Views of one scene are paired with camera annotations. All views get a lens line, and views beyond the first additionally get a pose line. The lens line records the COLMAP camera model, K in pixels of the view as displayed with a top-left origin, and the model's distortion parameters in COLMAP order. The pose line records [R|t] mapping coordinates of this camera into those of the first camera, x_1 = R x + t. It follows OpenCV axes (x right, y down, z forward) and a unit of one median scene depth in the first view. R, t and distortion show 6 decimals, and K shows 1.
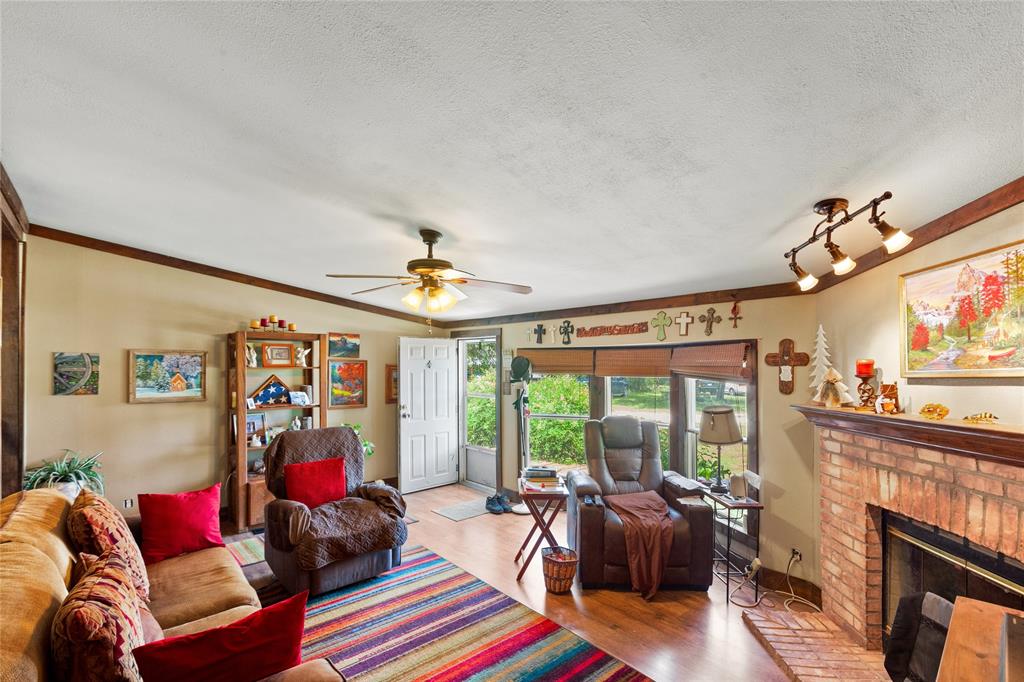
lens RADIAL K [[479.6, 0, 531.5], [0, 479.6, 365.9], [0, 0, 1]] dist [-0.001911, -0.000239]
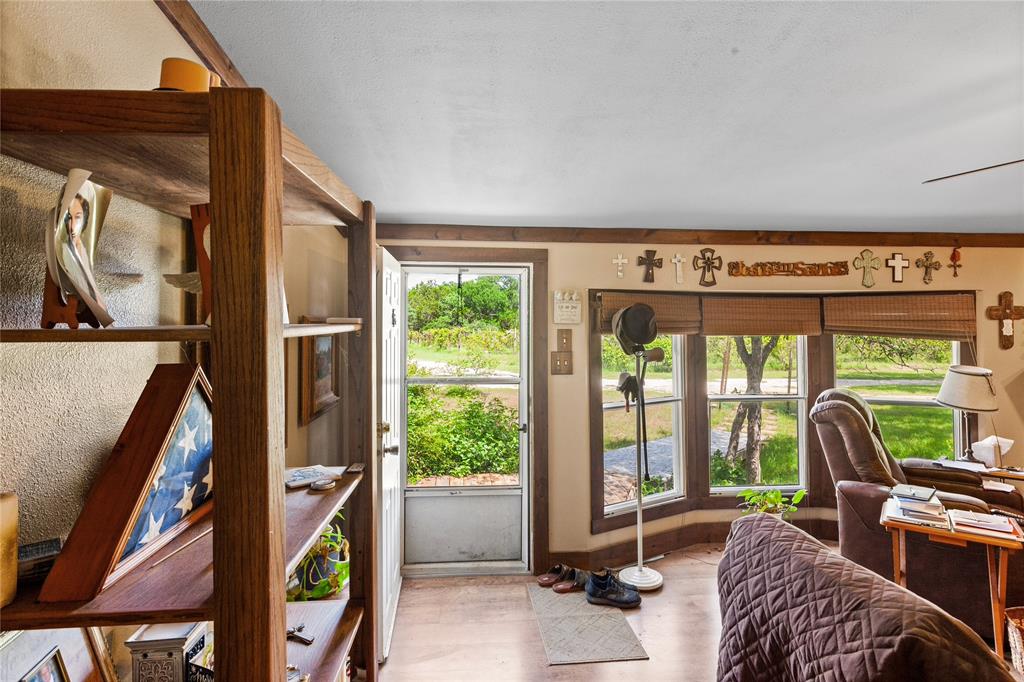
lens RADIAL K [[543.3, 0, 510.2], [0, 543.3, 311.1], [0, 0, 1]] dist [0.000428, -0.002051]
pose [[0.622684, 0.012190, 0.782379, -0.872813], [0.002235, 0.999847, -0.017357, -0.000382], [-0.782471, 0.012557, 0.622561, 1.025927]]
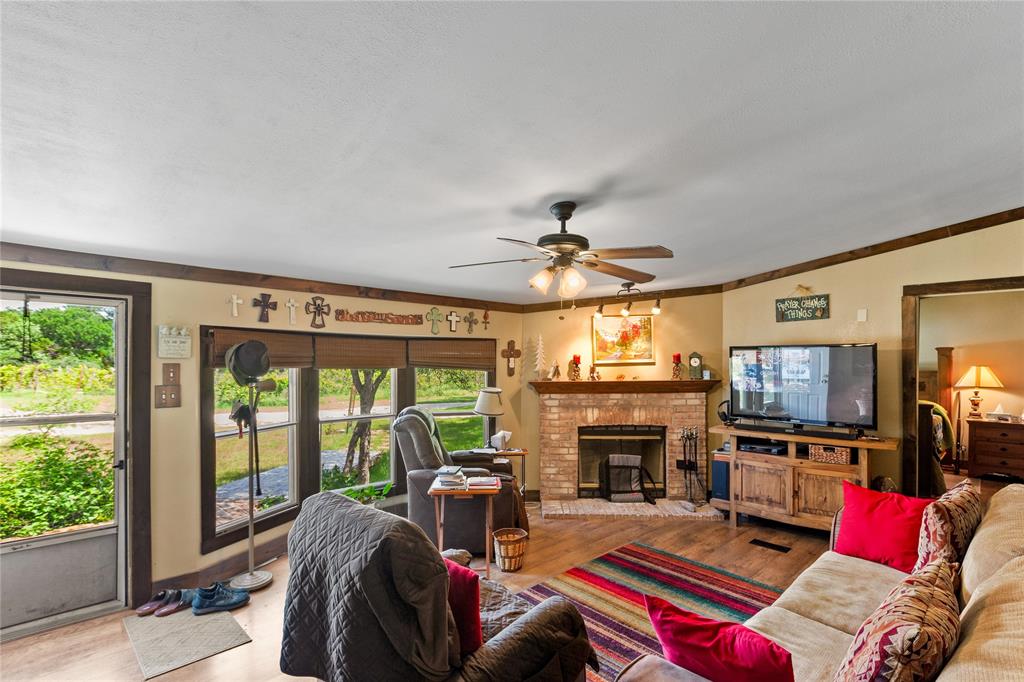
lens RADIAL K [[479.6, 0, 518.0], [0, 479.6, 363.7], [0, 0, 1]] dist [-0.001911, -0.000239]
pose [[-0.023850, -0.010089, 0.999665, -0.939800], [-0.005443, 0.999936, 0.009962, 0.003472], [-0.999701, -0.005204, -0.023903, 0.946304]]
